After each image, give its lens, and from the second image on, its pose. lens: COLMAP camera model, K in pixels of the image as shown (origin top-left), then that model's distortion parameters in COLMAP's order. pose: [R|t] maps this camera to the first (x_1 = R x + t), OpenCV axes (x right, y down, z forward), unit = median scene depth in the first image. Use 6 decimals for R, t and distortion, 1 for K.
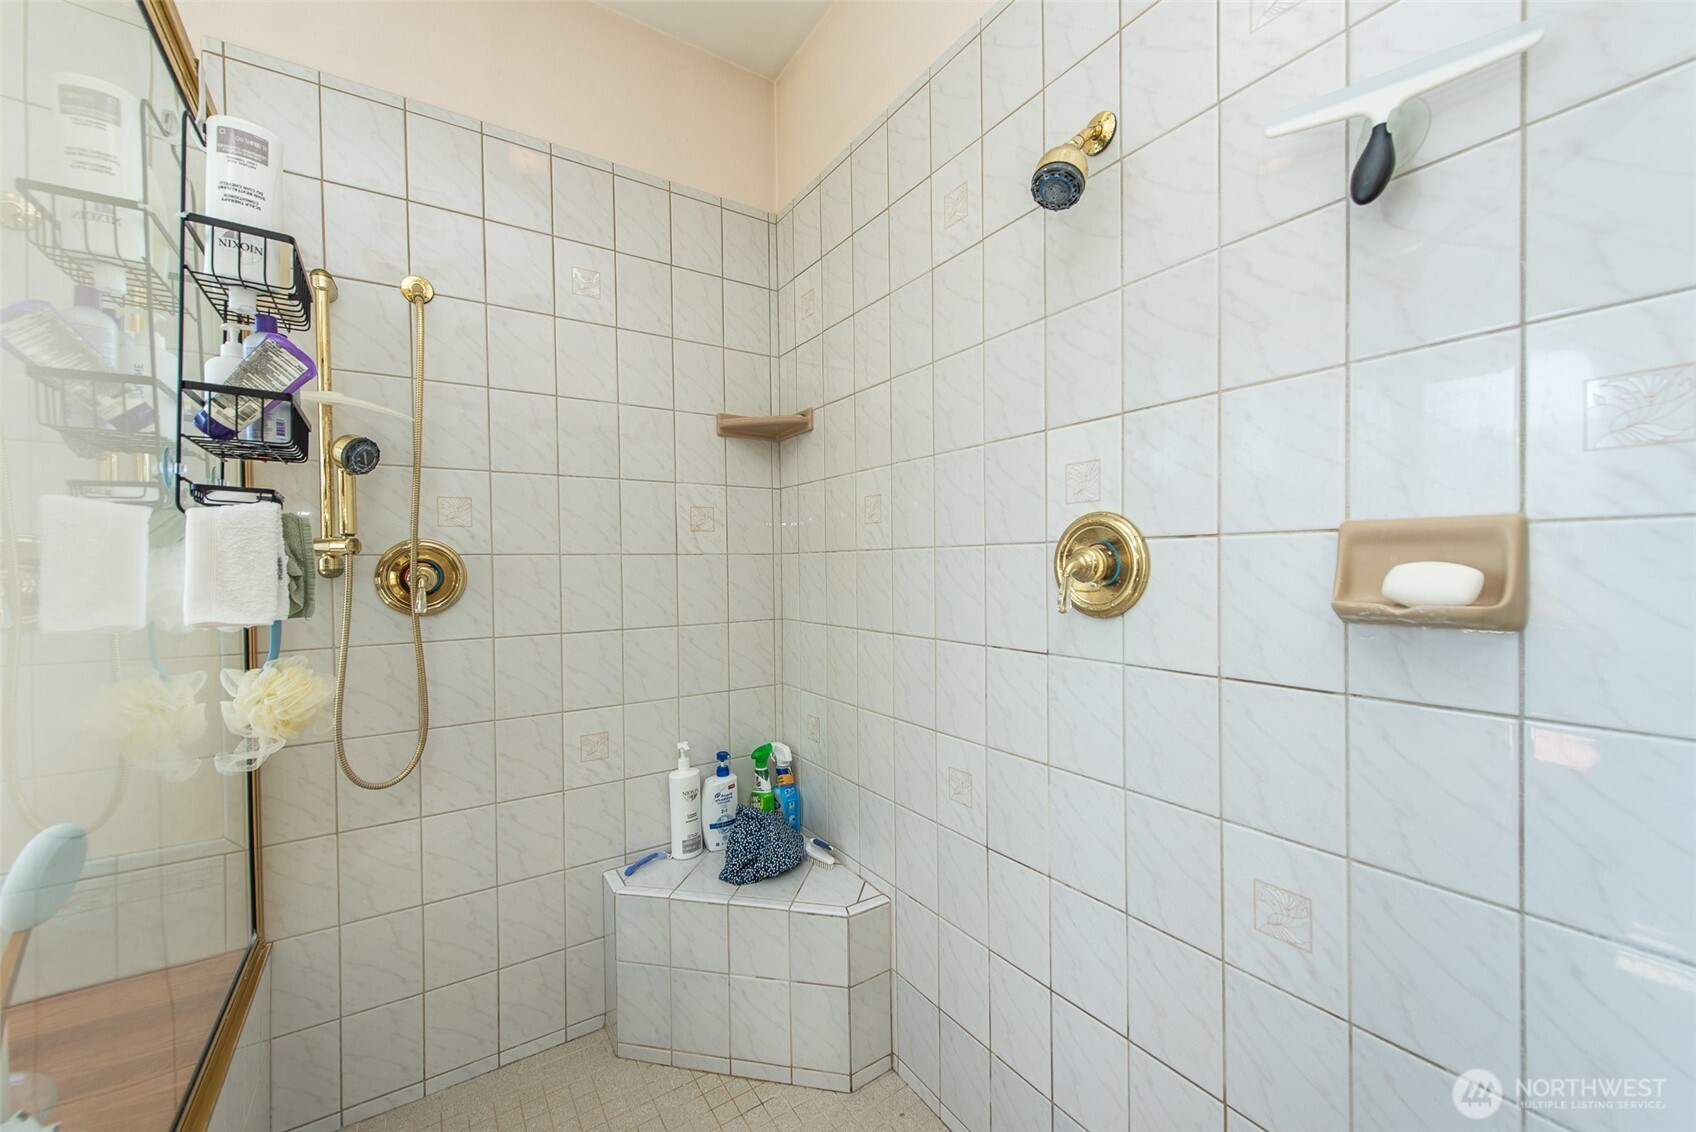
lens RADIAL K [[657.5, 0, 850.5], [0, 657.5, 569.7], [0, 0, 1]] dist [0.011423, -0.004850]
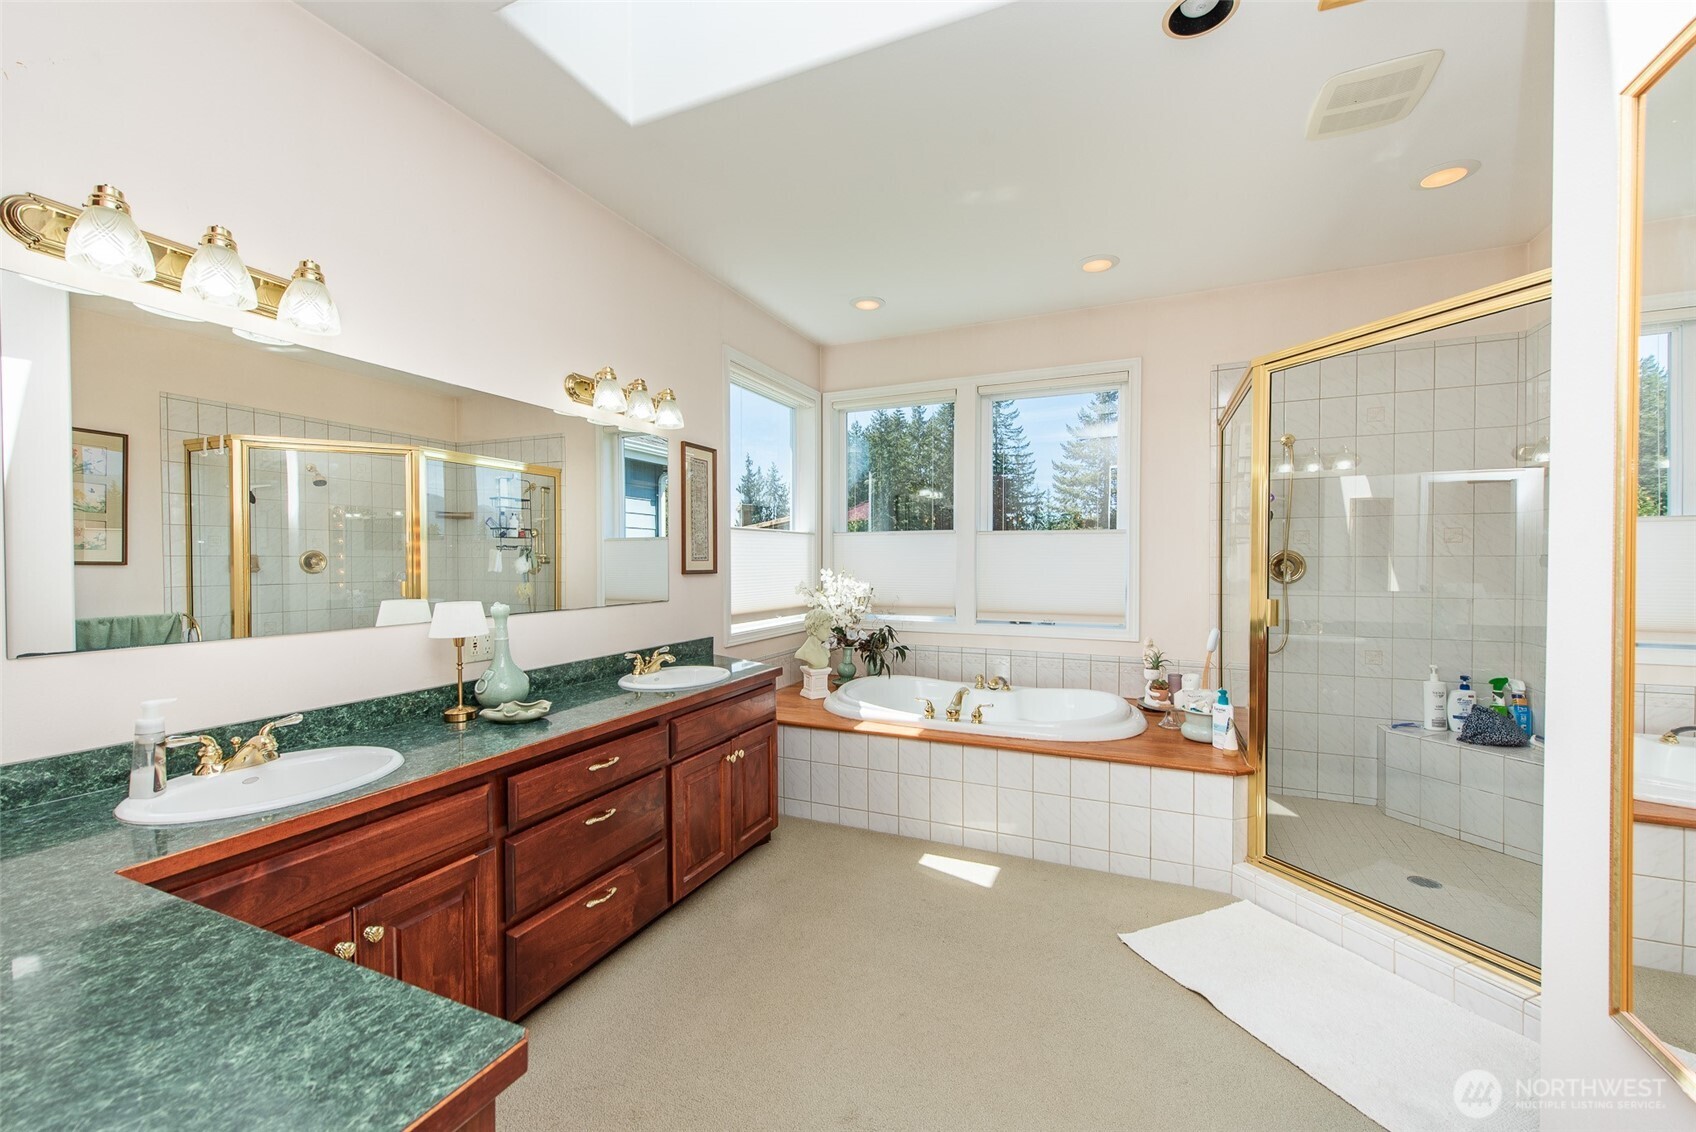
lens RADIAL K [[657.5, 0, 850.5], [0, 657.5, 569.7], [0, 0, 1]] dist [0.011423, -0.004850]
pose [[0.522941, 0.020883, -0.852113, 0.416530], [-0.013255, 0.999778, 0.016368, 0.003285], [0.852266, 0.002735, 0.523102, -1.208815]]
